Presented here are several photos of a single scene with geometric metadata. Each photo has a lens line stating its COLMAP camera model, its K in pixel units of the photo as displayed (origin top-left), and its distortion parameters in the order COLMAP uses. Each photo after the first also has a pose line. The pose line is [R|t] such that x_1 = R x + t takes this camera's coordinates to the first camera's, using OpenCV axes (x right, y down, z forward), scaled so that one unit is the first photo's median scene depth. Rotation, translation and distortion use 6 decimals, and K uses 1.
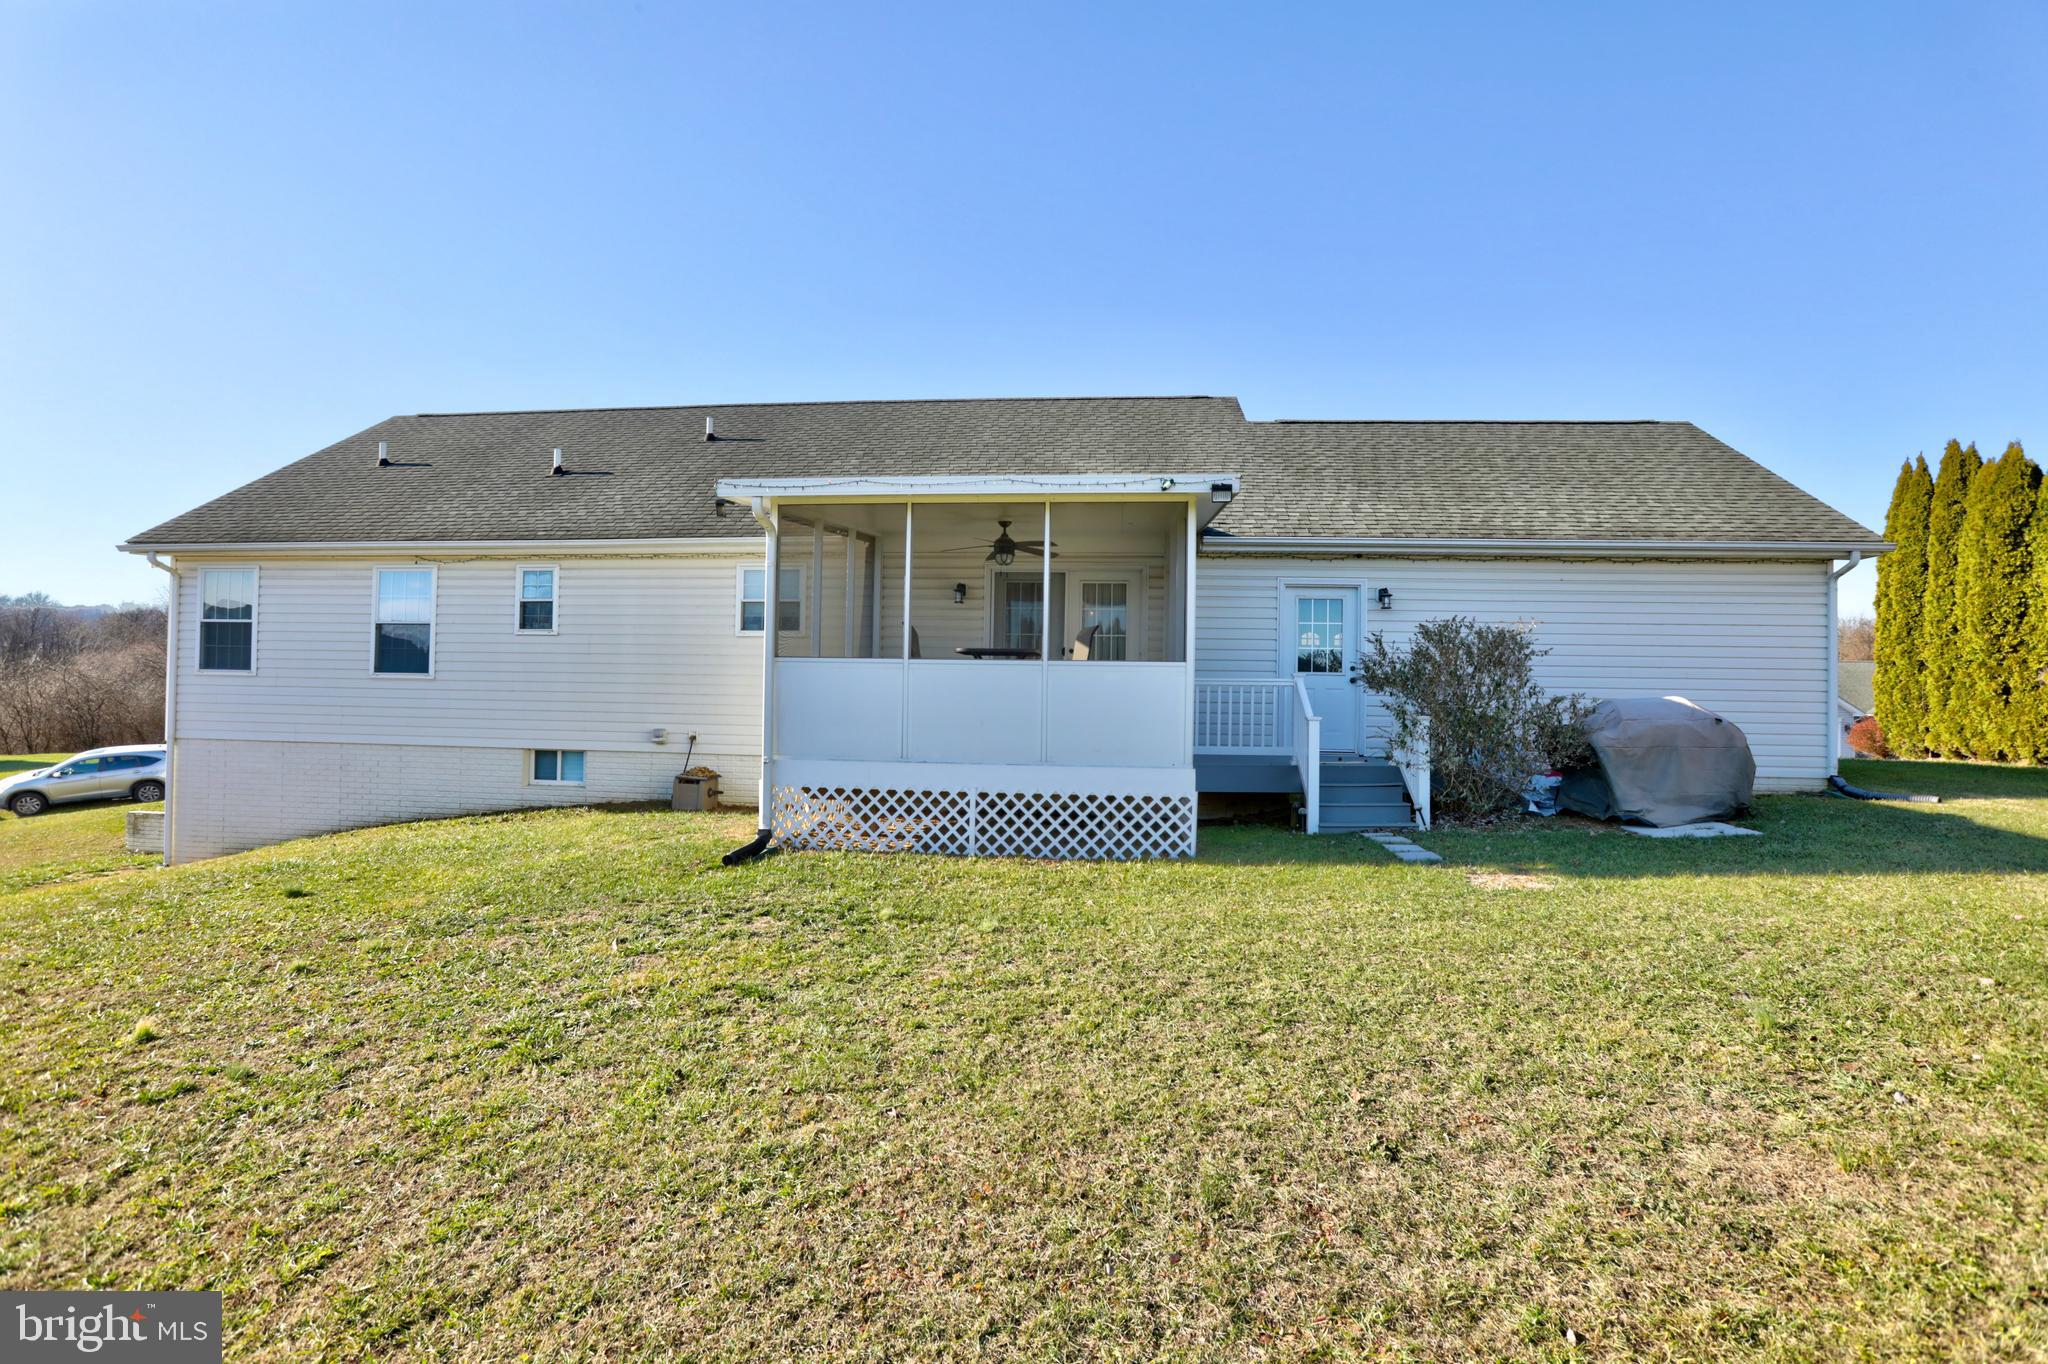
lens RADIAL K [[888.3, 0, 1029.2], [0, 888.3, 690.2], [0, 0, 1]] dist [-0.081146, 0.048999]
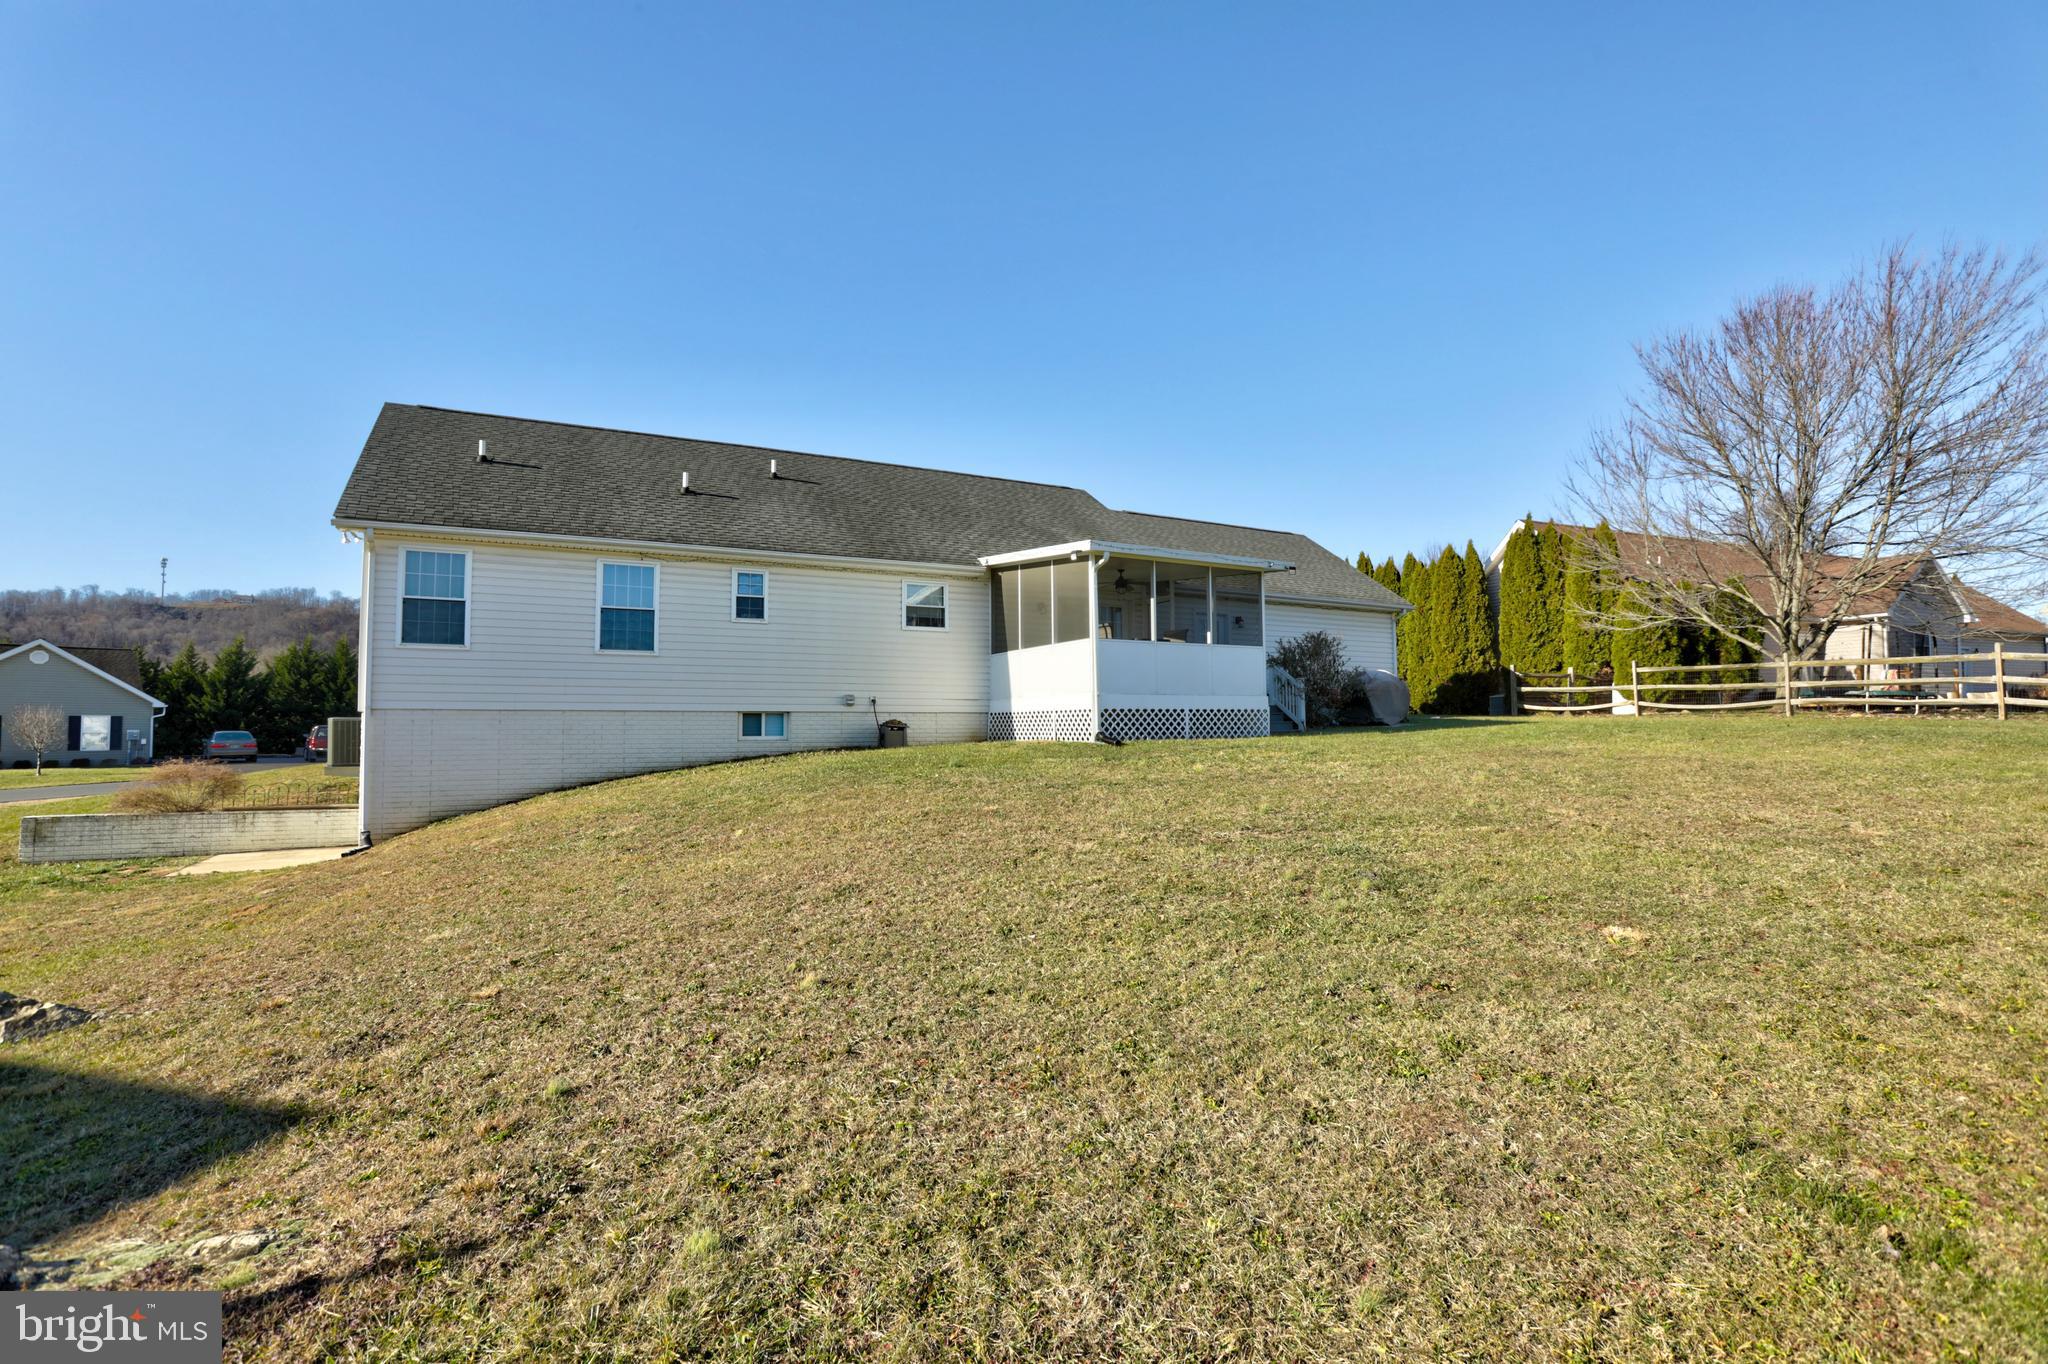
lens RADIAL K [[943.1, 0, 1013.3], [0, 943.1, 687.0], [0, 0, 1]] dist [-0.063081, 0.027279]
pose [[0.818378, 0.000065, 0.574680, -1.037420], [0.011639, 0.999793, -0.016688, 0.058406], [-0.574563, 0.020346, 0.818208, -0.357889]]
